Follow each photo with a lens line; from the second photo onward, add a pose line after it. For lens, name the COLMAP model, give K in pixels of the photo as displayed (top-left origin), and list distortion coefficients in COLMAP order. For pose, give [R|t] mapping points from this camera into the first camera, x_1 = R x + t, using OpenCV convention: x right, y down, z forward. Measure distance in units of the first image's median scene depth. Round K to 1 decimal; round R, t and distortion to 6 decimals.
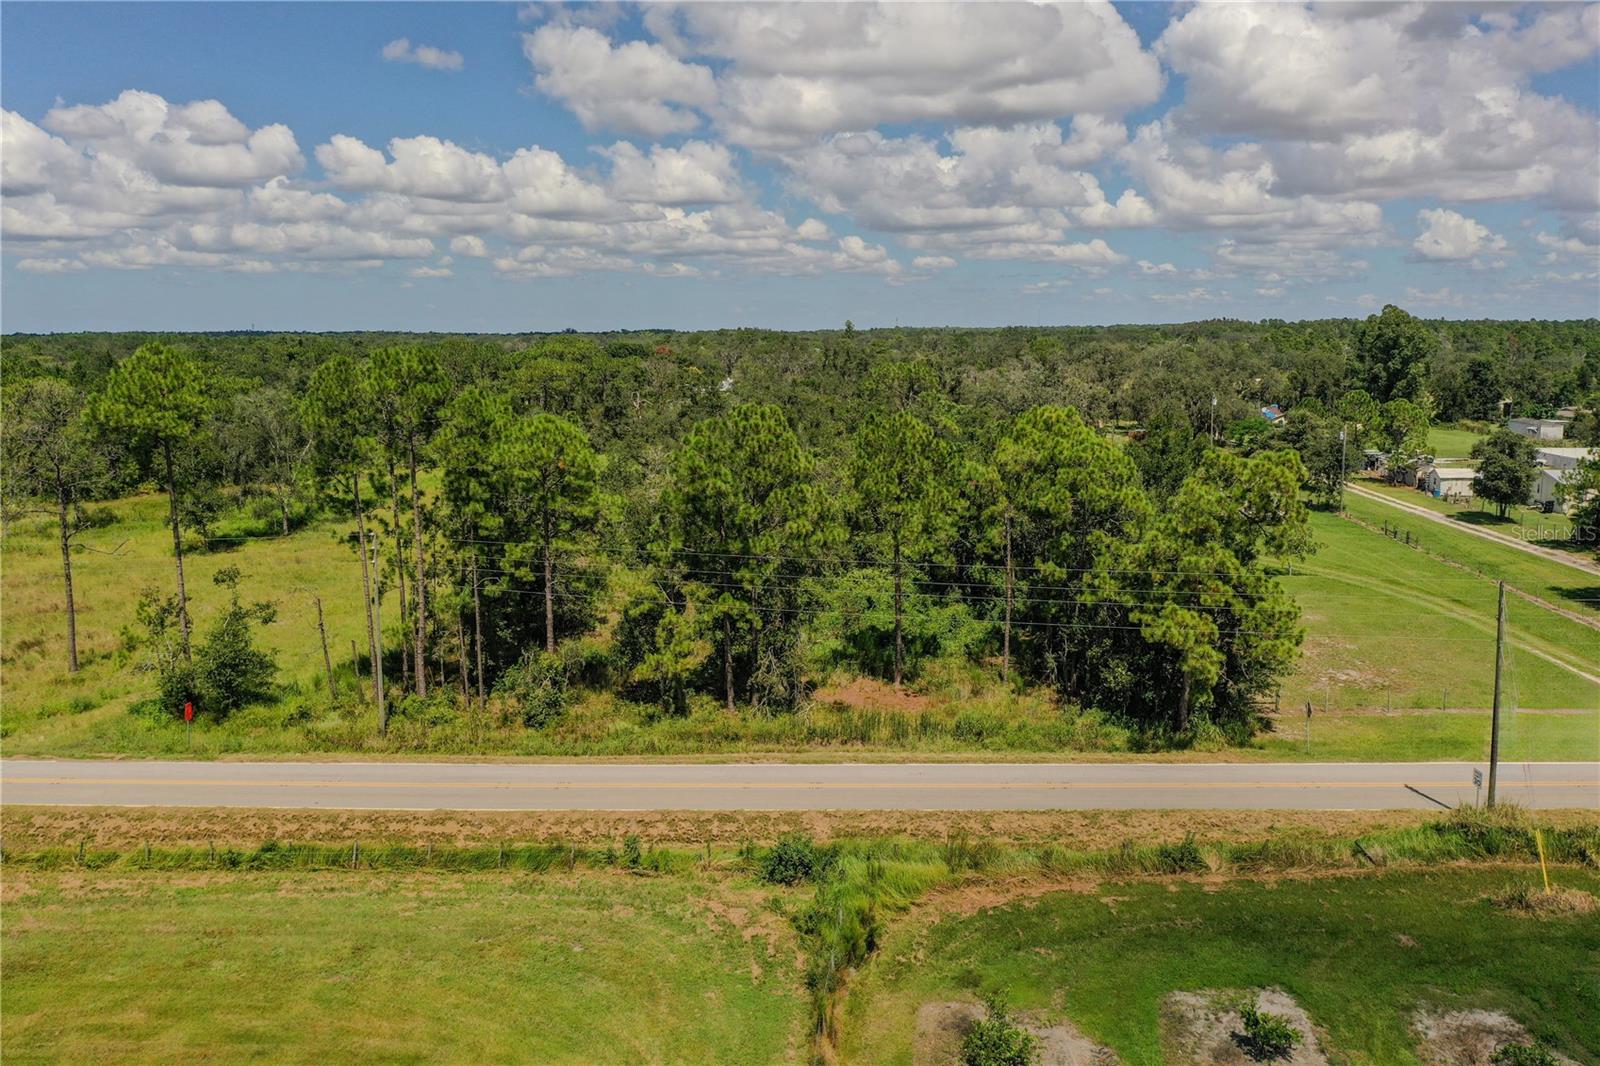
lens RADIAL K [[1288.3, 0, 800.0], [0, 1288.3, 533.0], [0, 0, 1]] dist [0.001196, -0.003808]
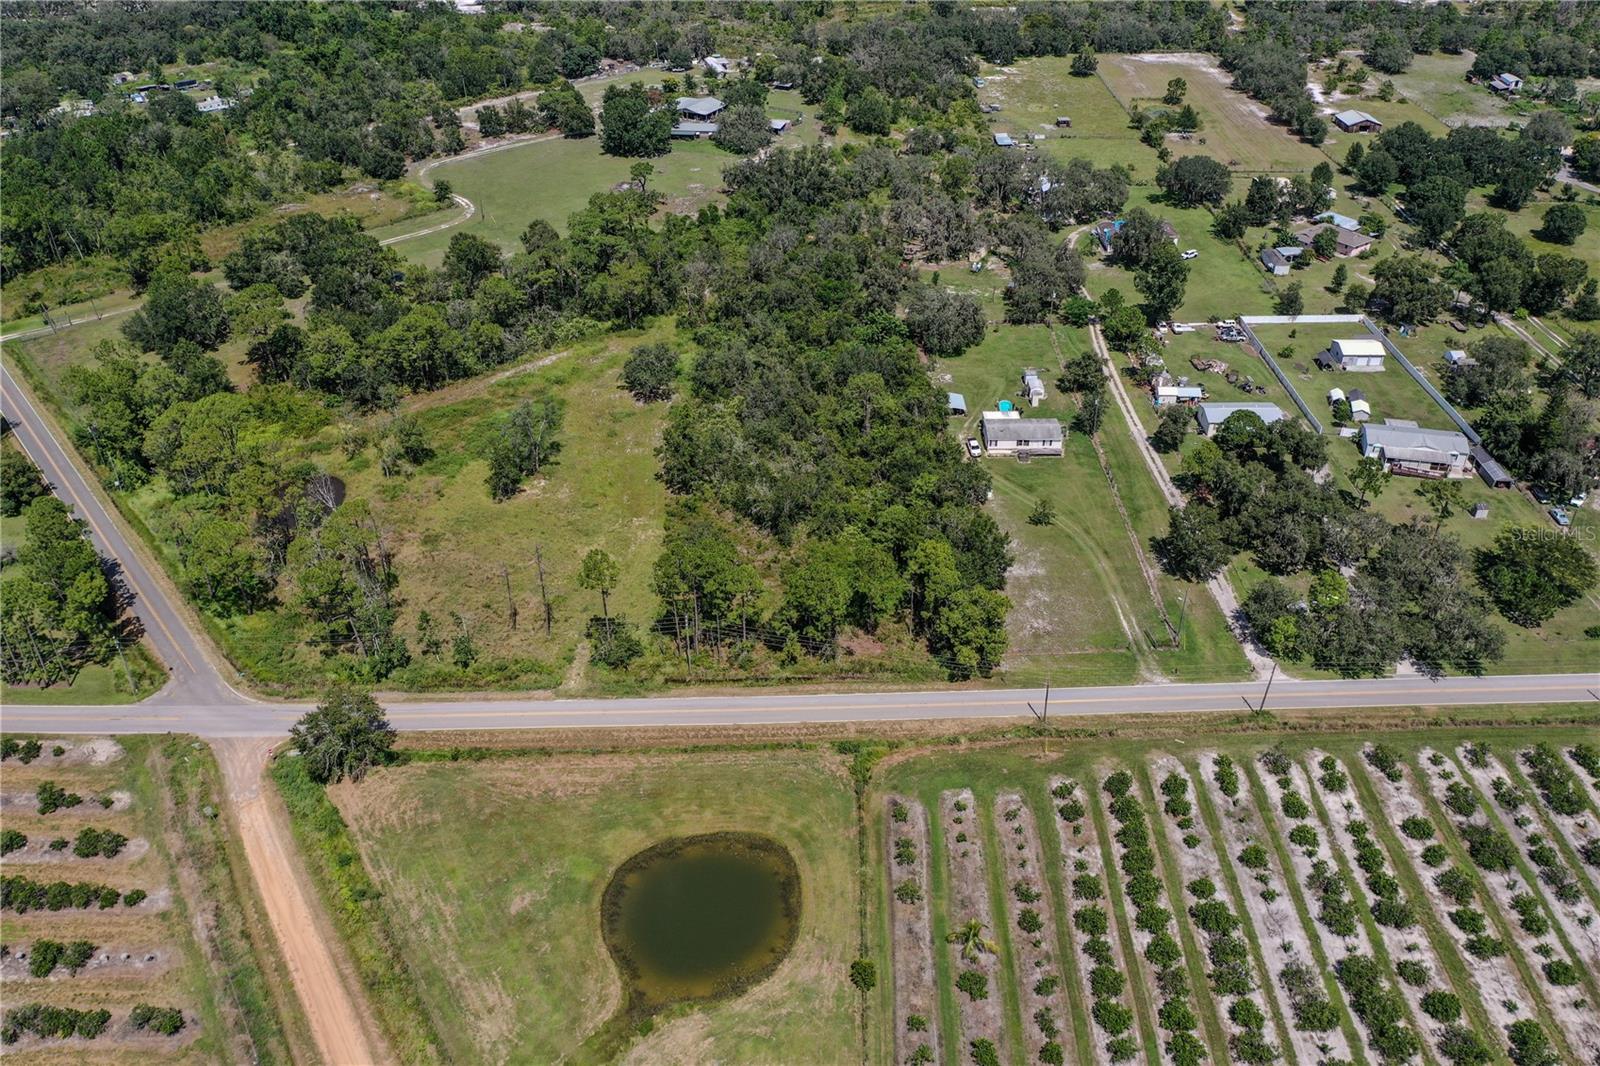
lens RADIAL K [[1288.3, 0, 800.0], [0, 1288.3, 533.0], [0, 0, 1]] dist [0.001196, -0.003808]
pose [[0.998265, -0.035483, 0.046991, -0.260562], [0.013722, 0.916261, 0.400346, -1.597288], [-0.057262, -0.399007, 0.915158, -1.881635]]
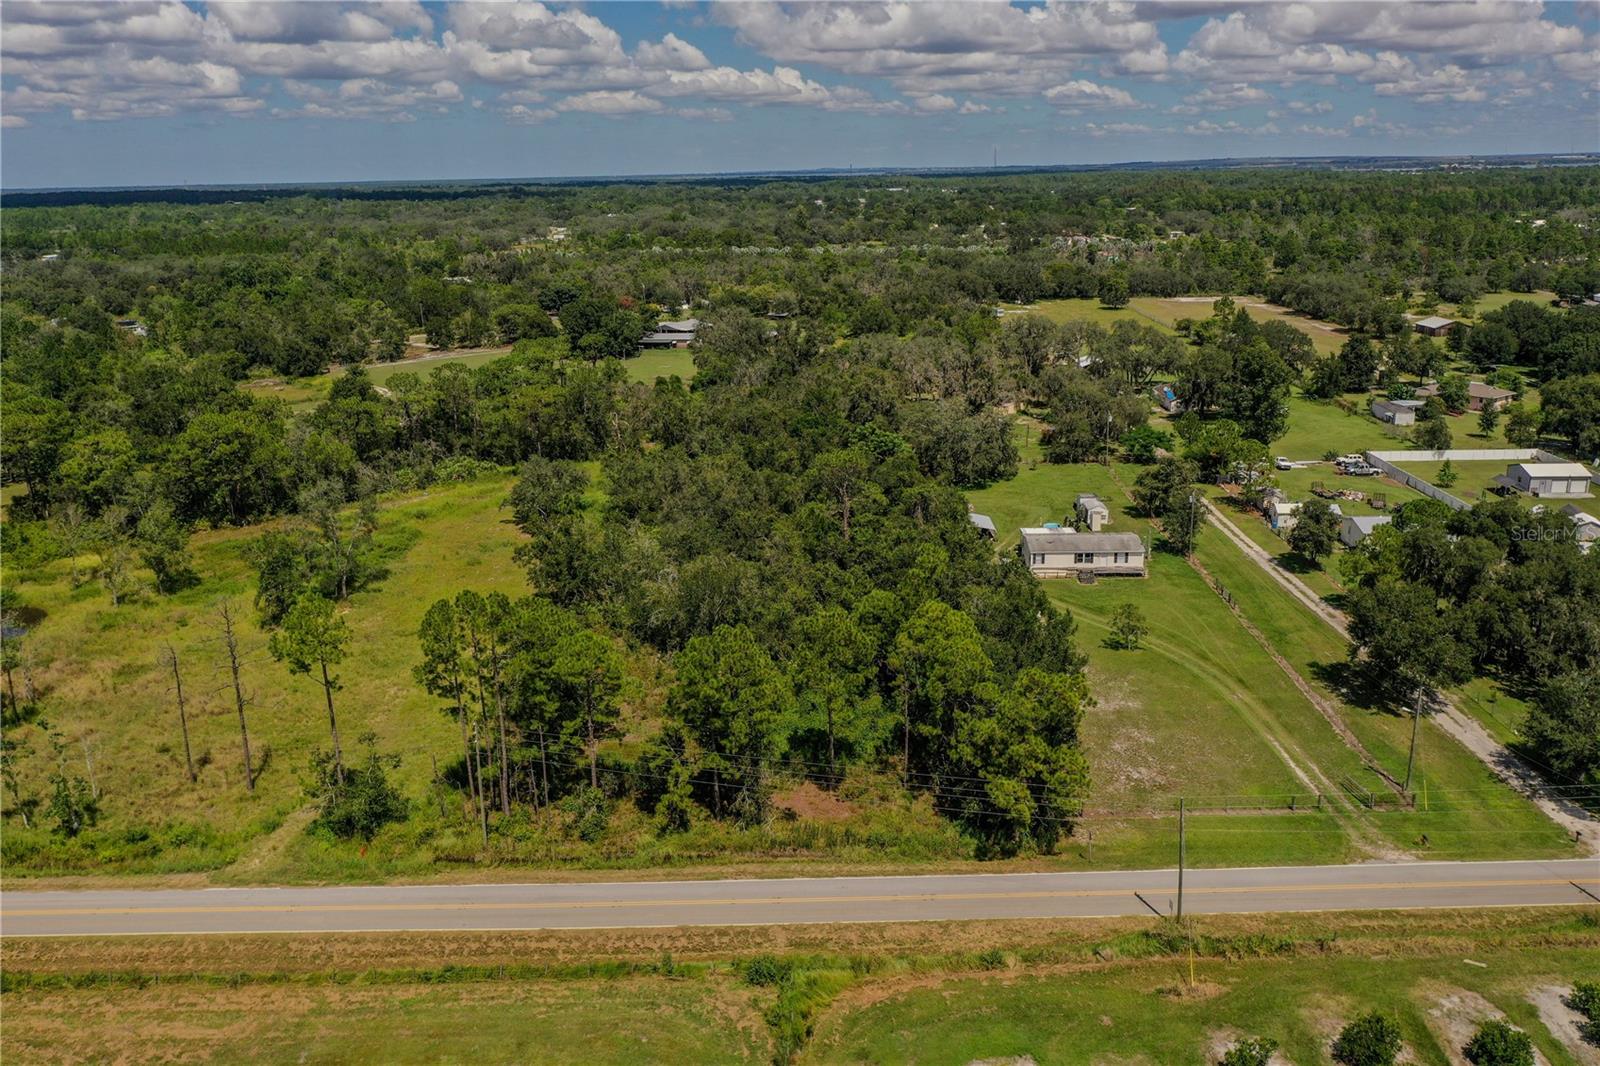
lens RADIAL K [[1288.3, 0, 800.0], [0, 1288.3, 533.0], [0, 0, 1]] dist [0.001196, -0.003808]
pose [[0.999259, -0.022690, 0.031099, 0.001796], [0.018890, 0.992900, 0.117446, -0.476552], [-0.033543, -0.116772, 0.992592, -0.569919]]
